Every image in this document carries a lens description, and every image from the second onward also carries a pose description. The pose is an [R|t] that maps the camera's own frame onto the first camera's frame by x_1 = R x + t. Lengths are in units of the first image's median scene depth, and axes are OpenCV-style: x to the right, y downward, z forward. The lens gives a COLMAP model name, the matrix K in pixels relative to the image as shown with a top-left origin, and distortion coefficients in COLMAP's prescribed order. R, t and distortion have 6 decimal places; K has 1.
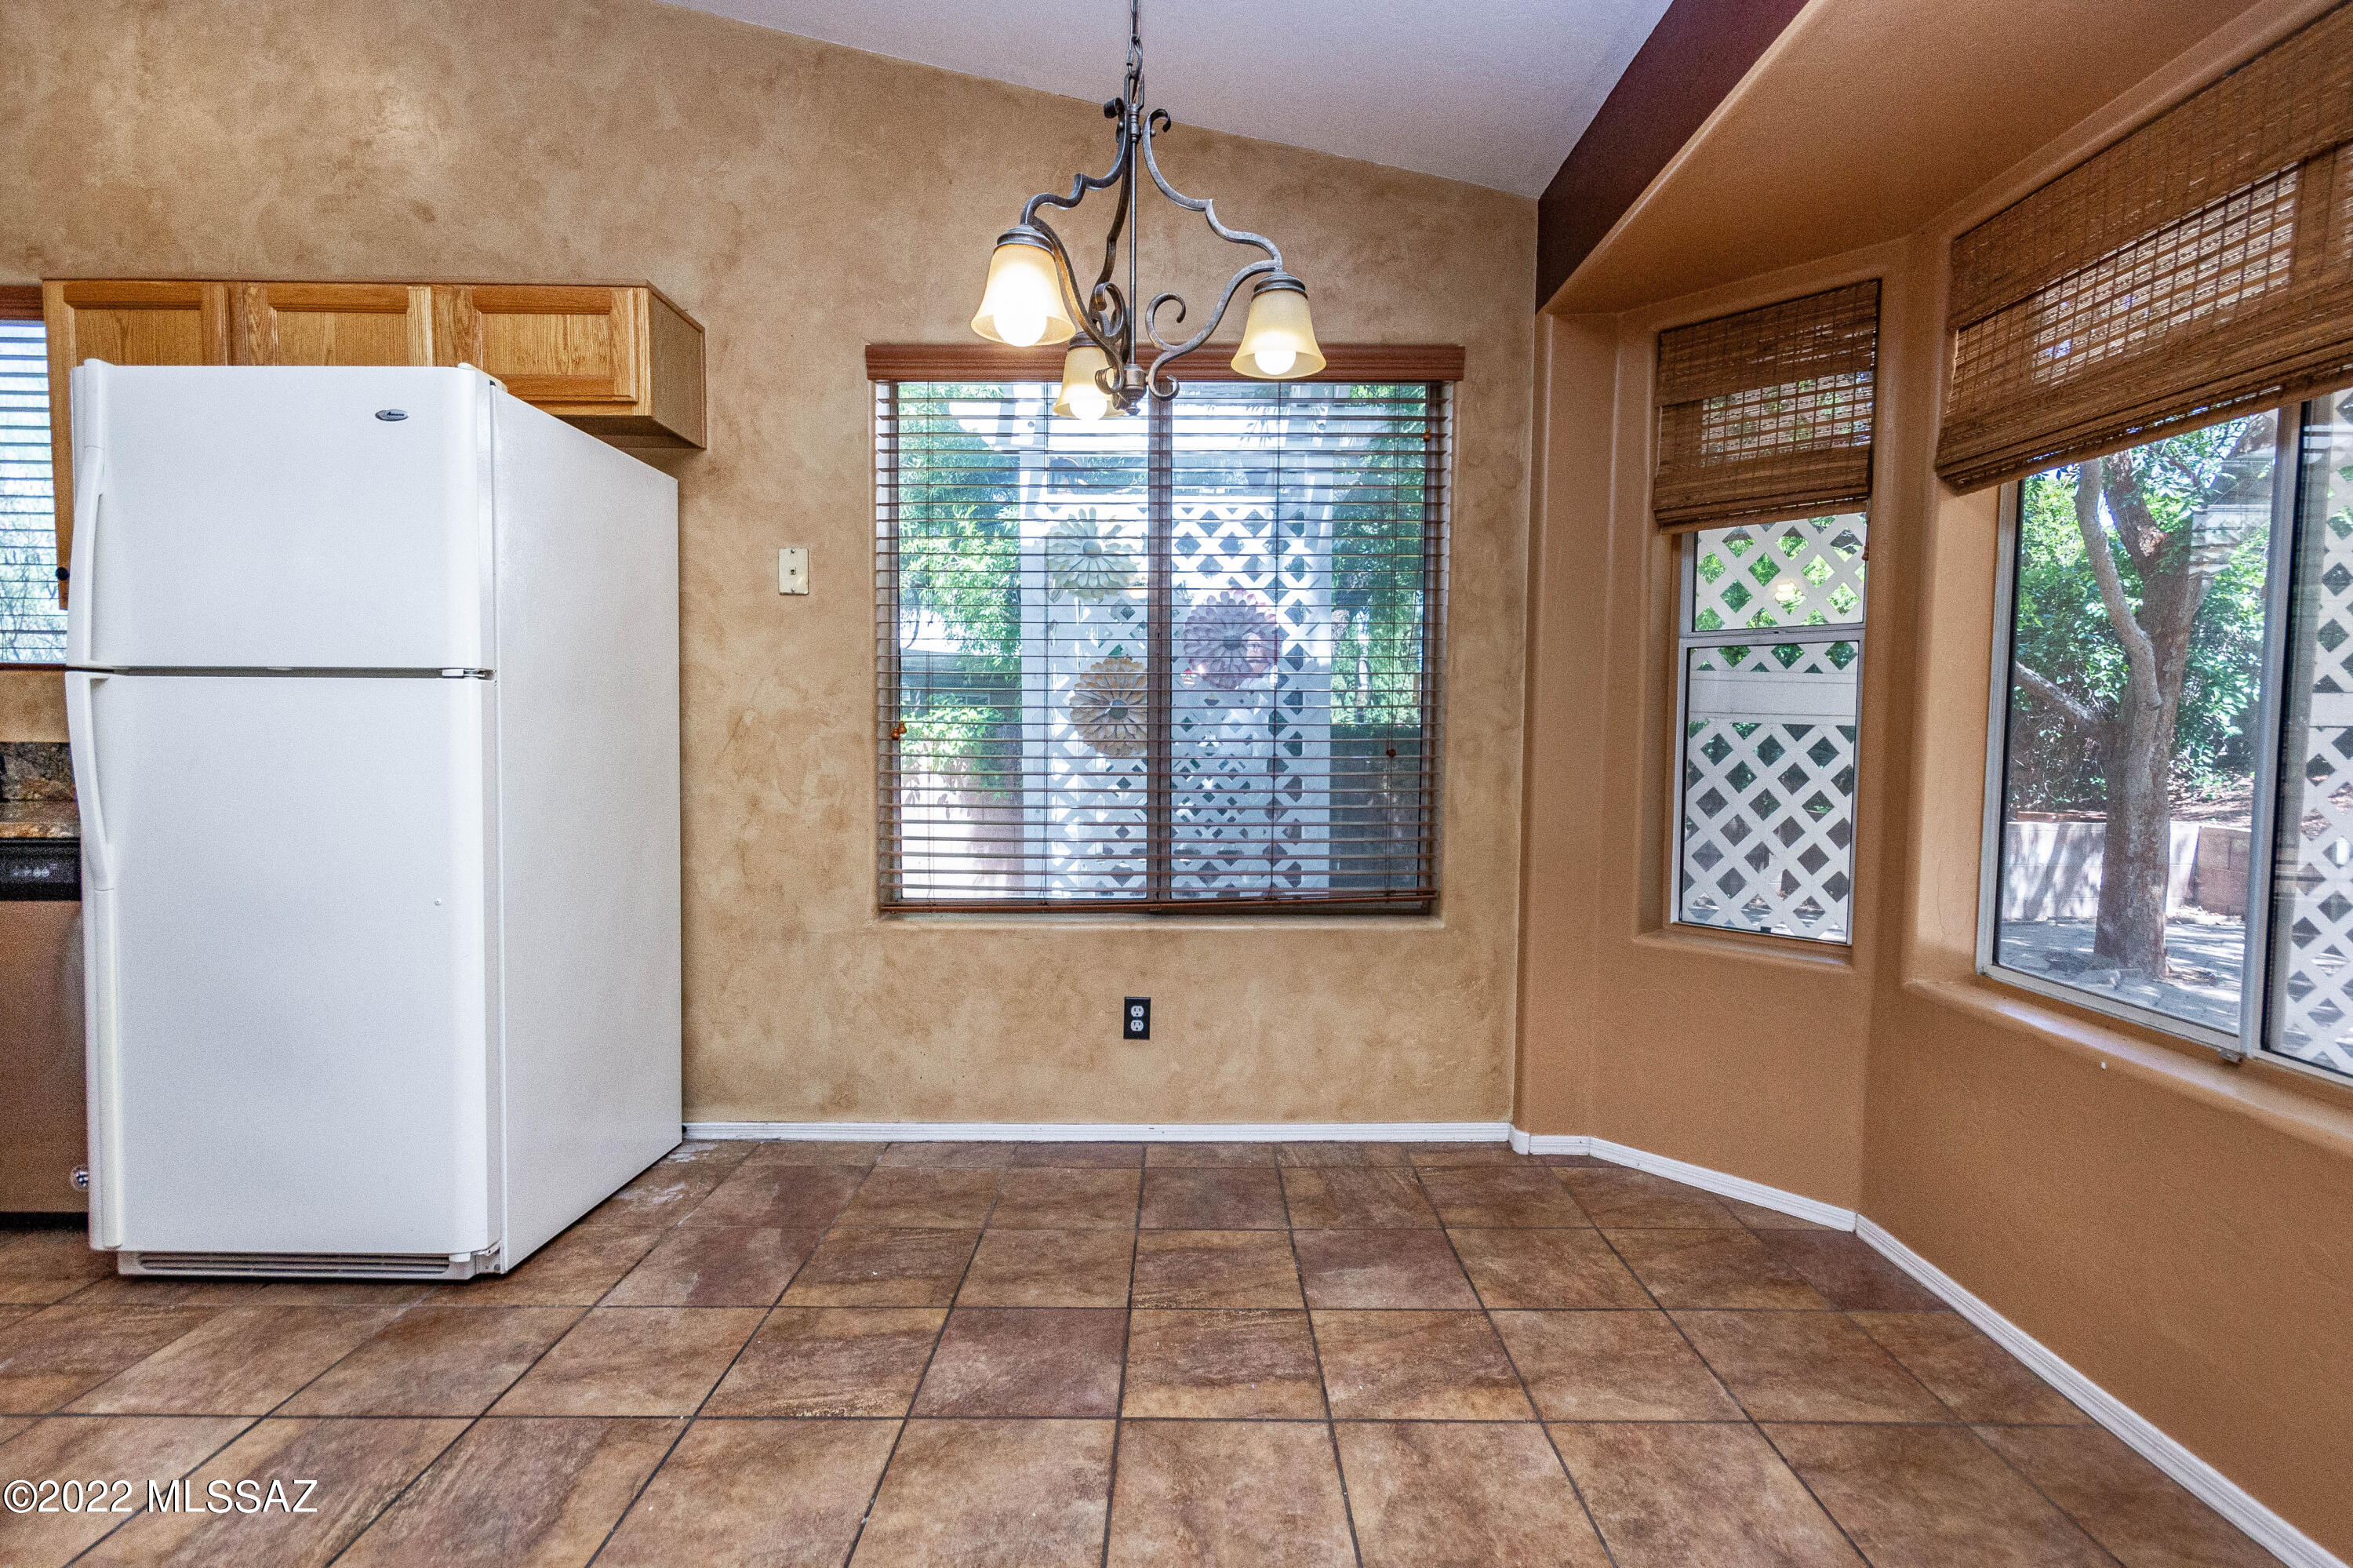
lens RADIAL K [[1101.6, 0, 1181.9], [0, 1101.6, 782.8], [0, 0, 1]] dist [0.004406, -0.000701]
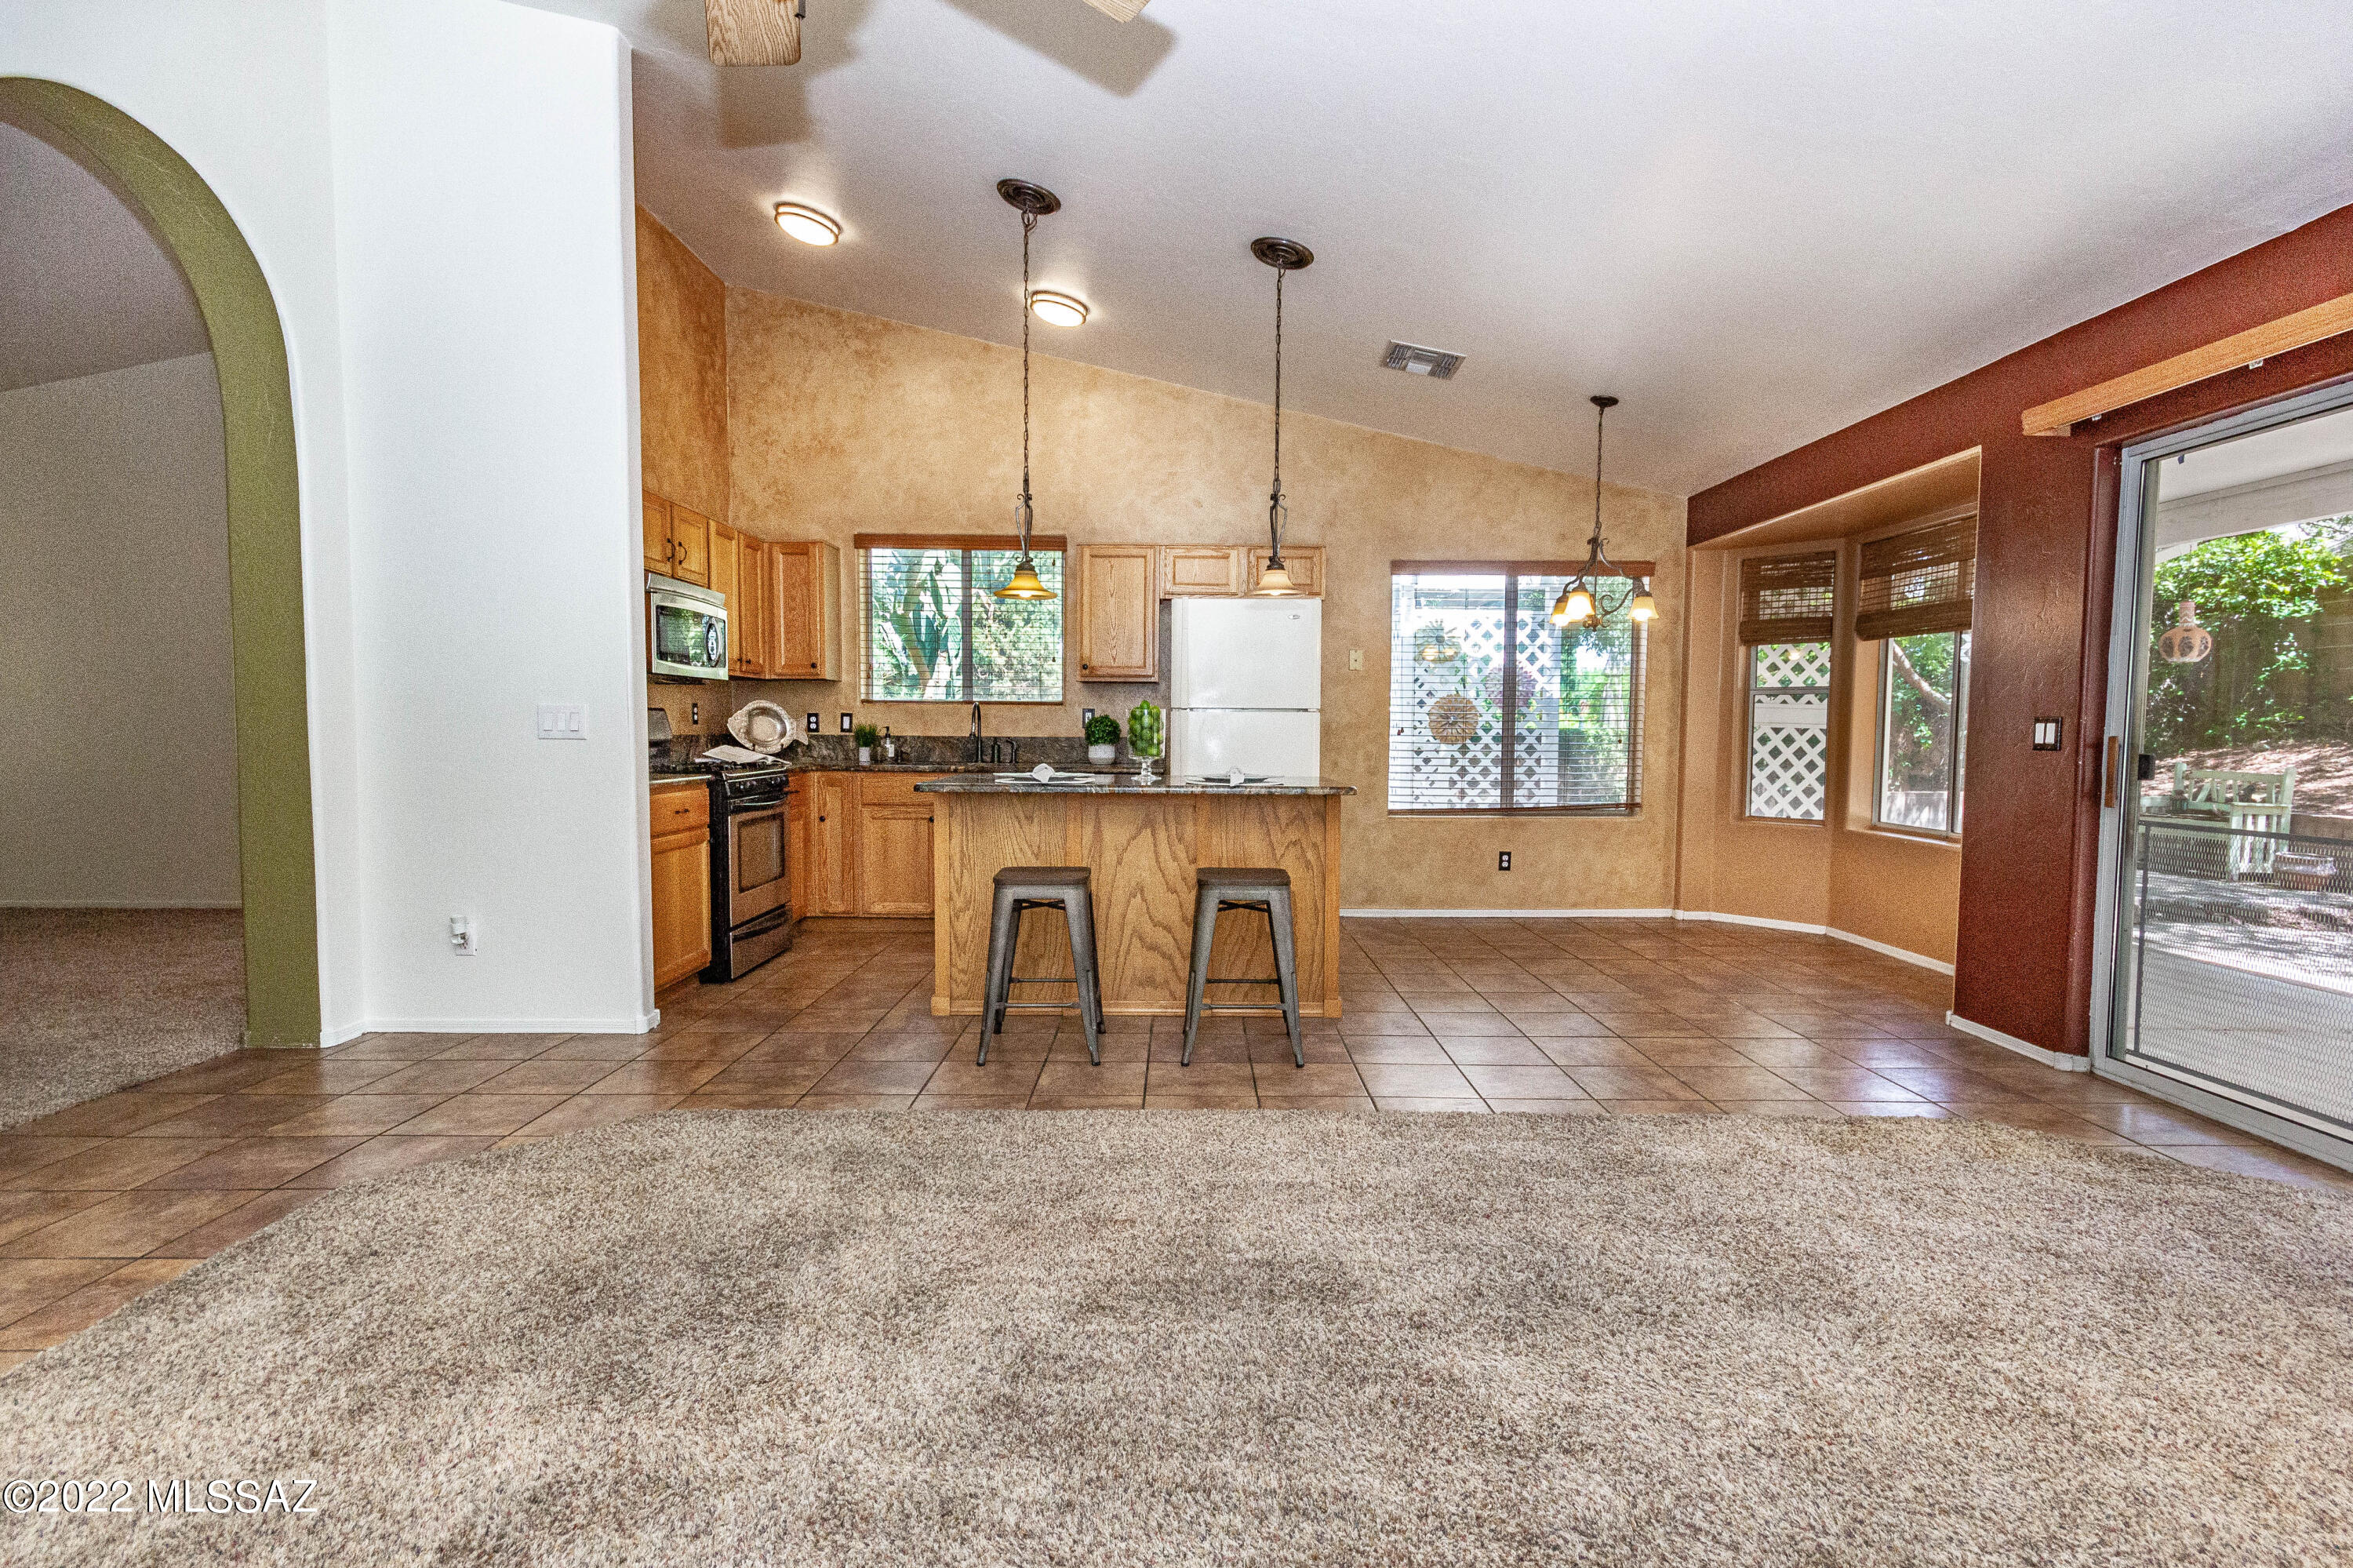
lens RADIAL K [[1101.6, 0, 1181.9], [0, 1101.6, 782.8], [0, 0, 1]] dist [0.004406, -0.000701]
pose [[0.999980, -0.000936, 0.006229, -0.705396], [0.000940, 0.999999, -0.000671, 0.057150], [-0.006228, 0.000677, 0.999980, -1.215047]]
